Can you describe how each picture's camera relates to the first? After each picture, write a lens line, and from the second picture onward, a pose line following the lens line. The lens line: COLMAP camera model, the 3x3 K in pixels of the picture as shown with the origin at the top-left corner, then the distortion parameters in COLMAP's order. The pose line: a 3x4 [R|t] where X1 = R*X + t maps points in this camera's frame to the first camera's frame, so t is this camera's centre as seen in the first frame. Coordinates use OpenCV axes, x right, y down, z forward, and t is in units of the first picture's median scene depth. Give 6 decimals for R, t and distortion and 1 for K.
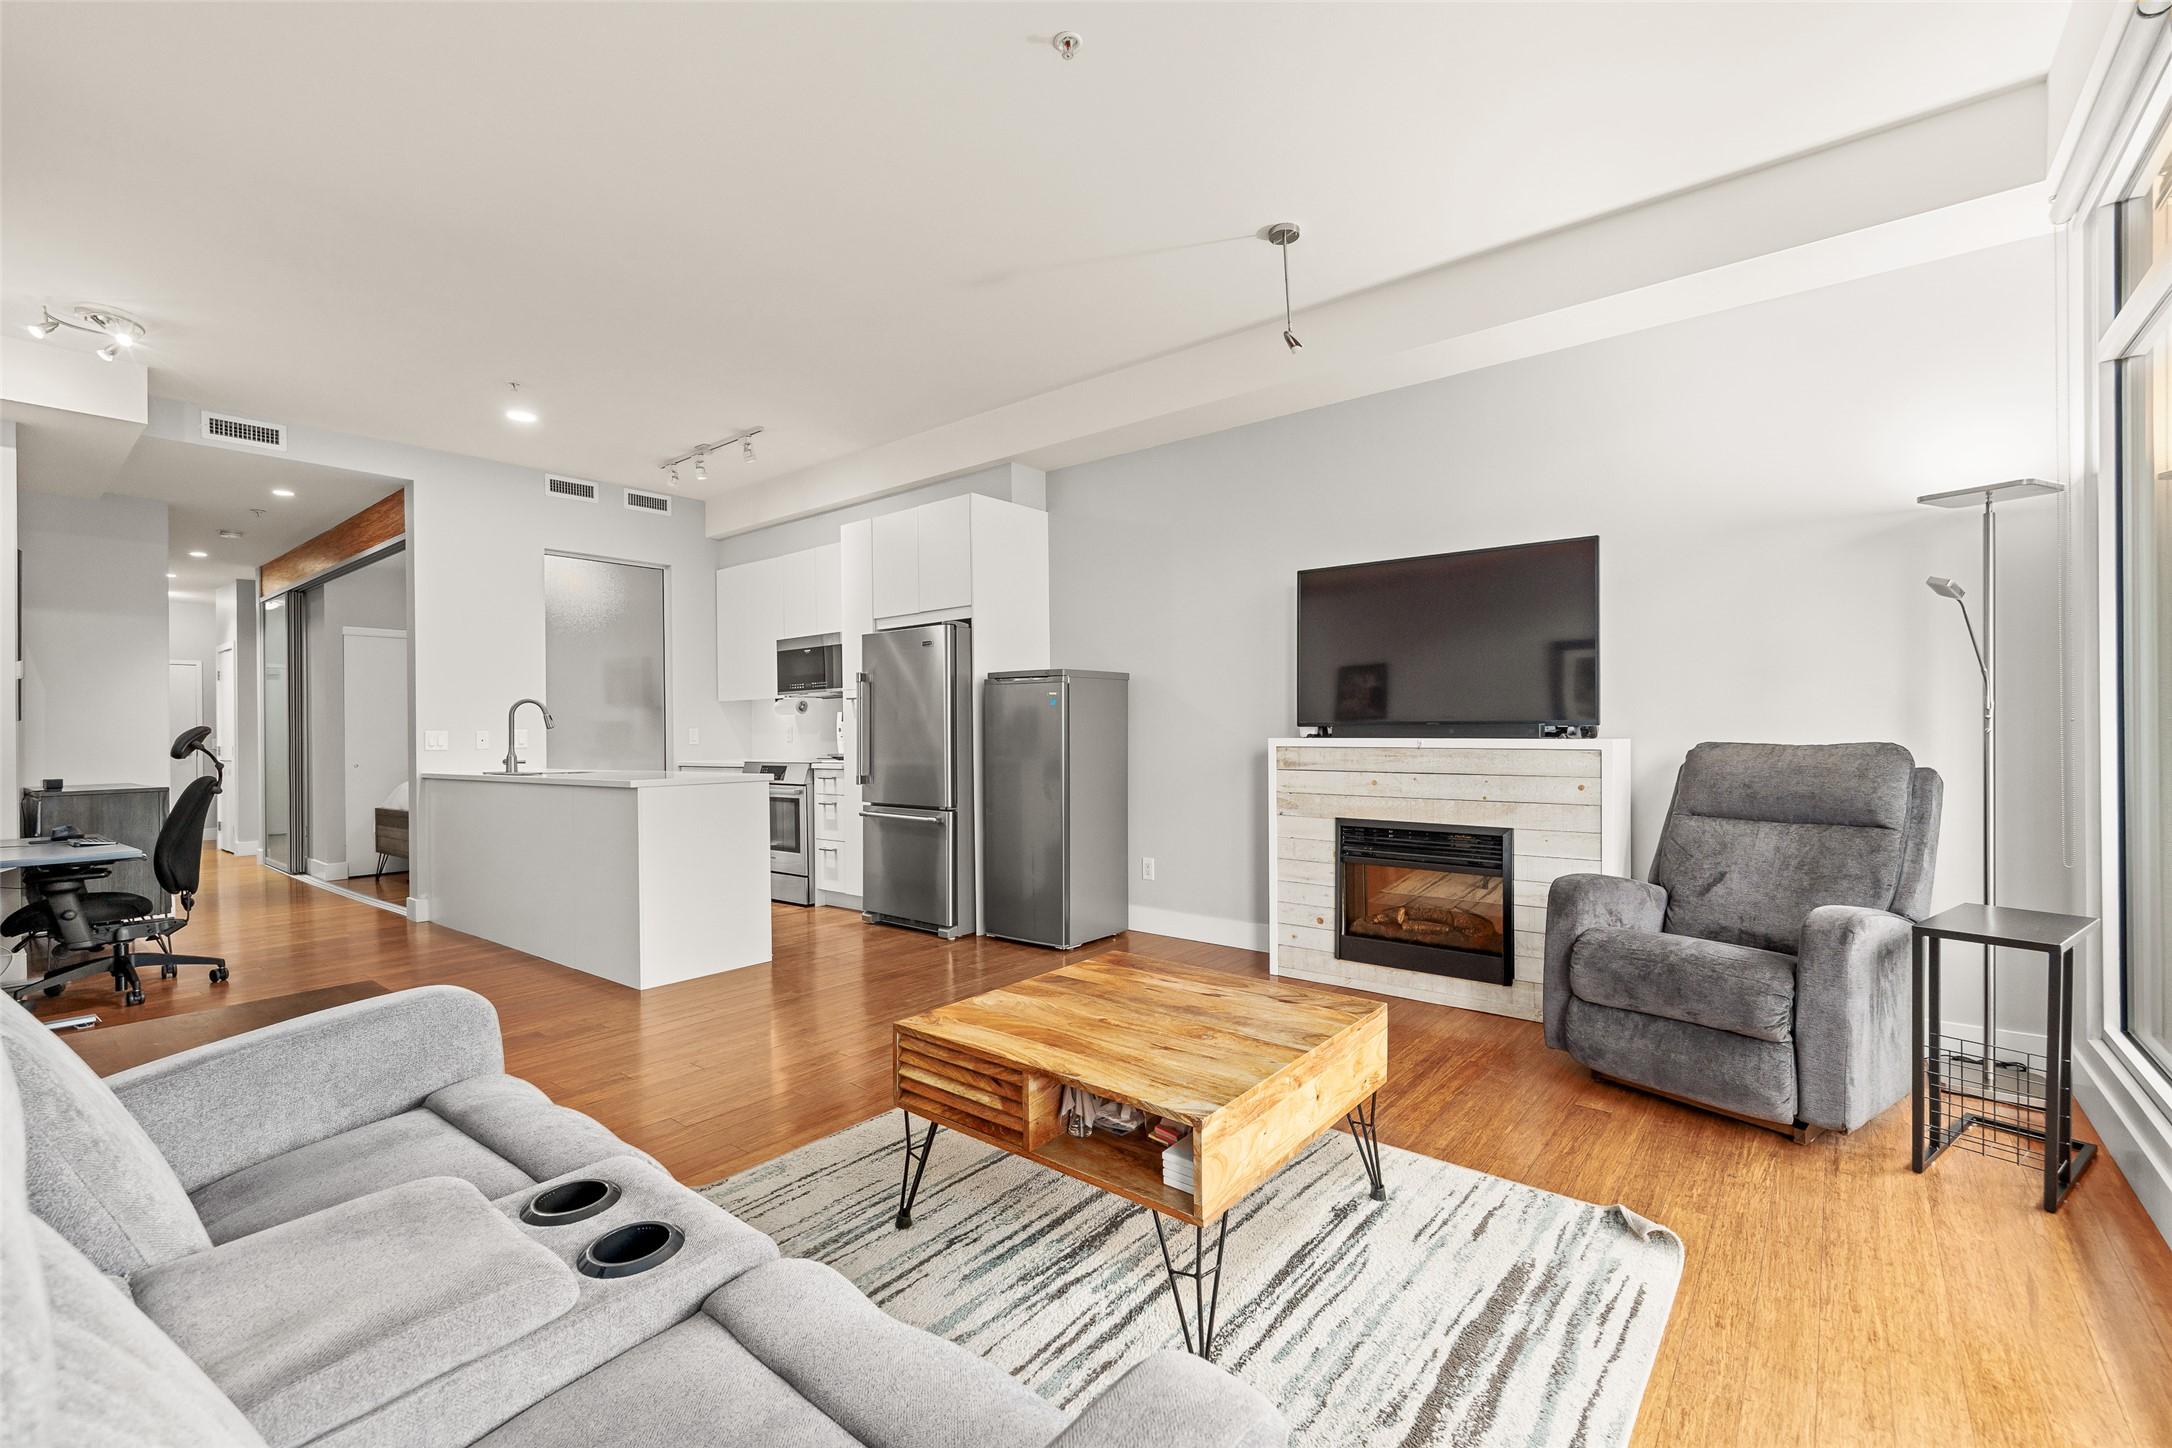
lens RADIAL K [[929.2, 0, 1081.4], [0, 929.2, 731.2], [0, 0, 1]] dist [0.000384, 0.001471]
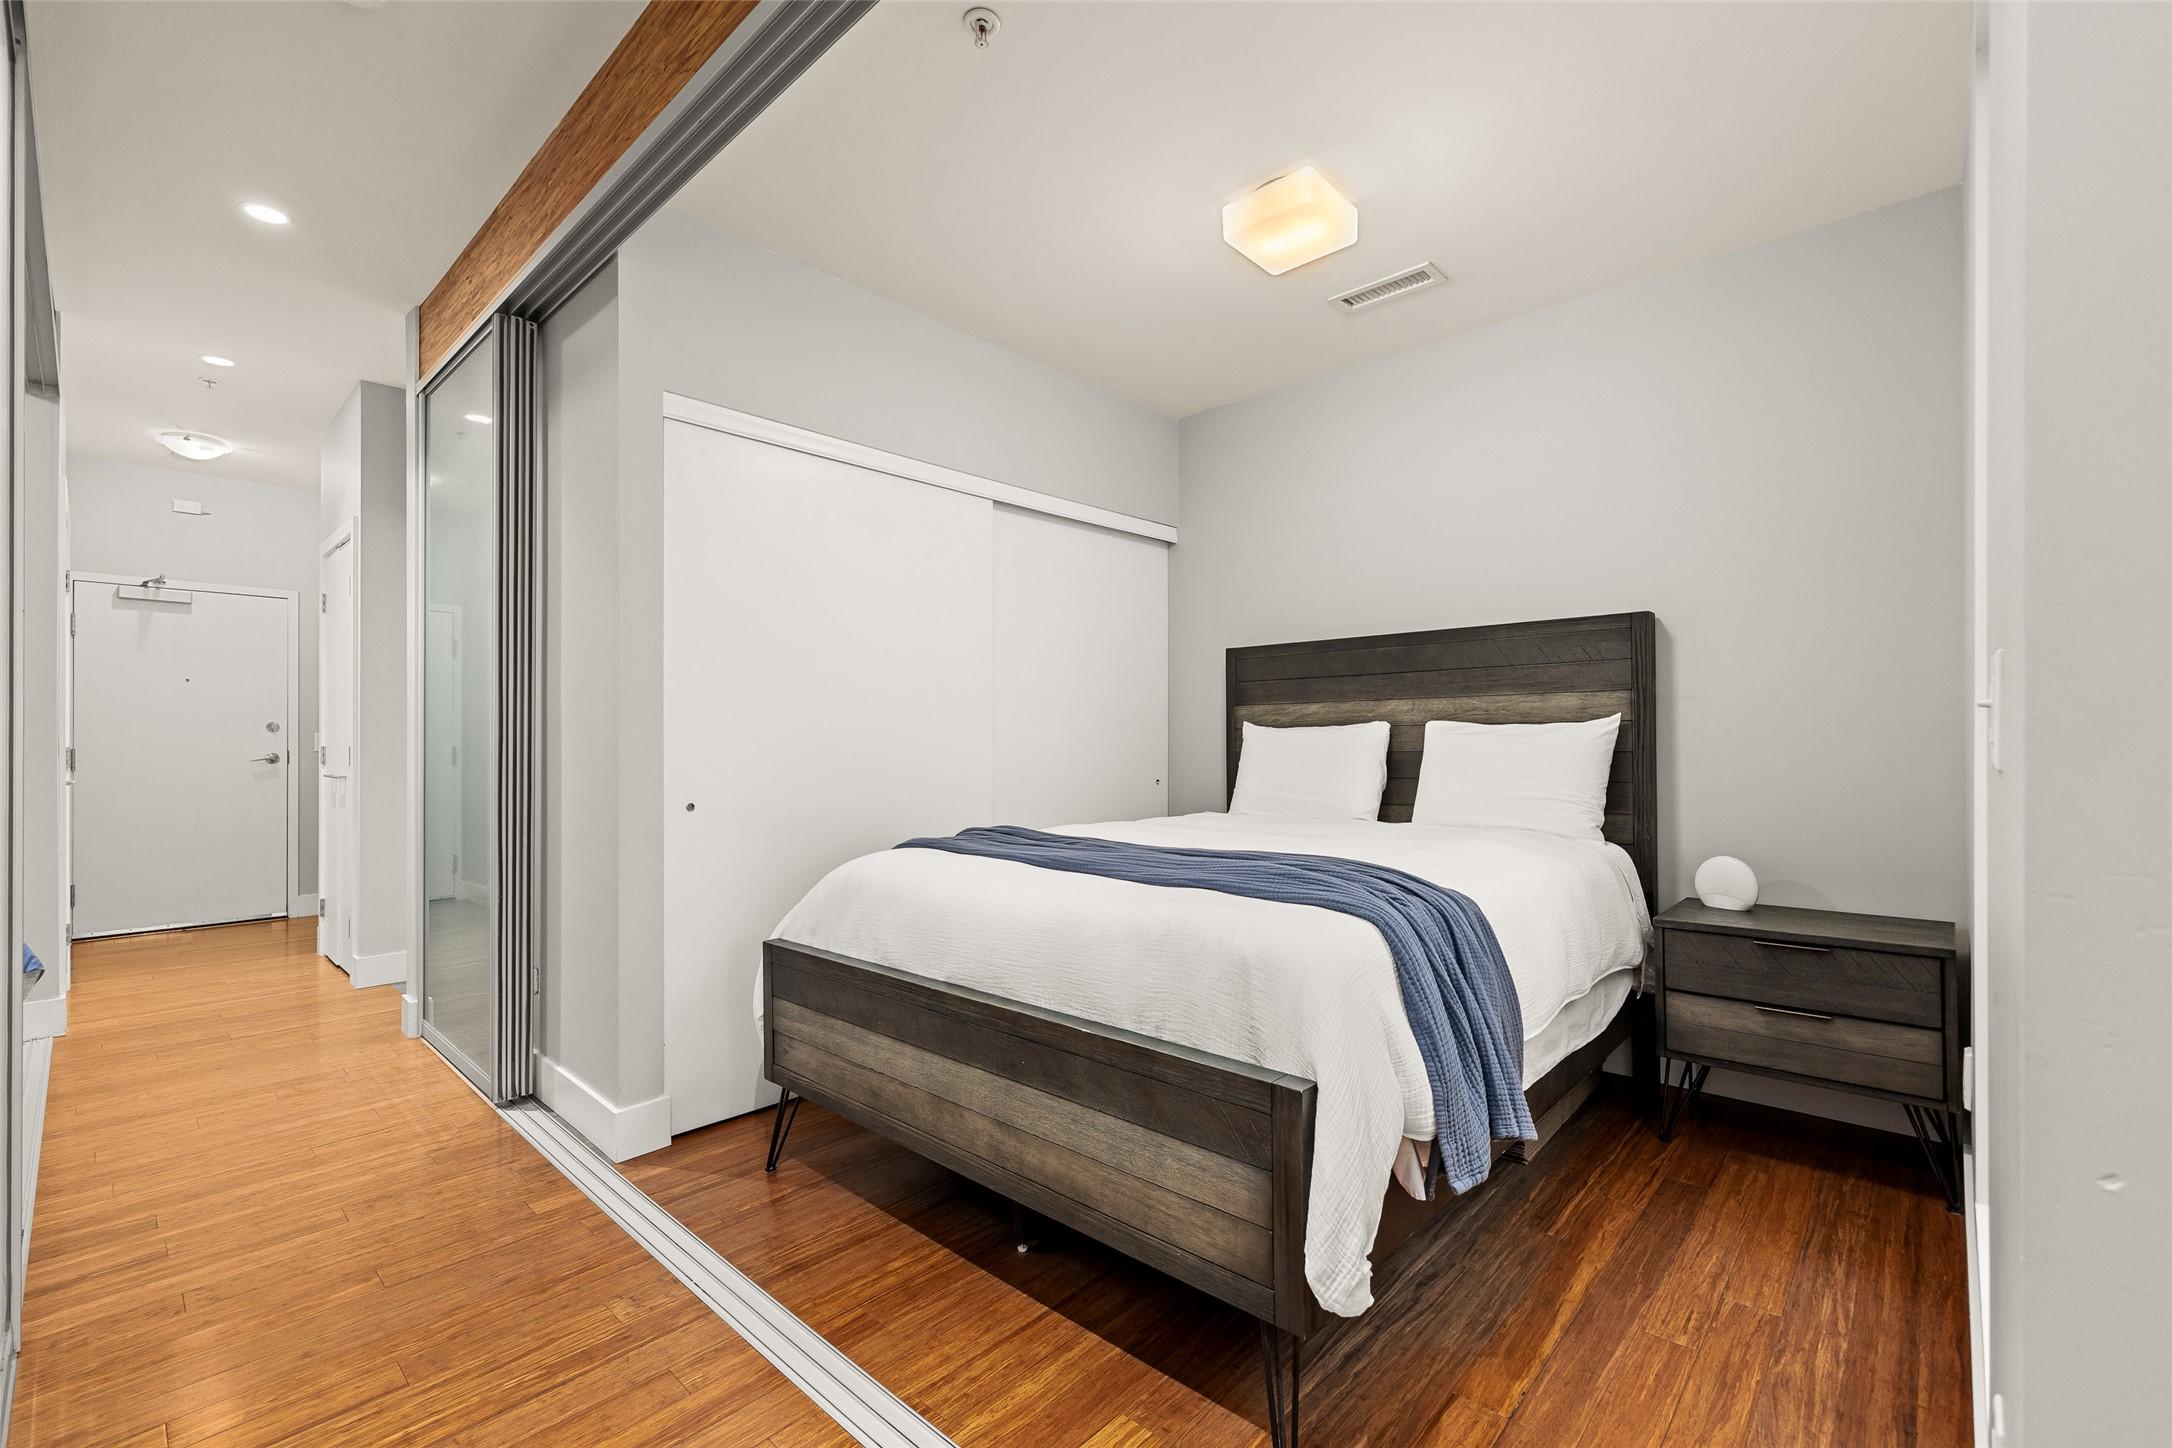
lens RADIAL K [[929.2, 0, 1087.6], [0, 929.2, 743.4], [0, 0, 1]] dist [0.000384, 0.001471]
pose [[0.997506, 0.011206, -0.069692, -0.839207], [-0.011260, 0.999937, -0.000393, 0.017402], [0.069683, 0.001177, 0.997568, 0.921292]]
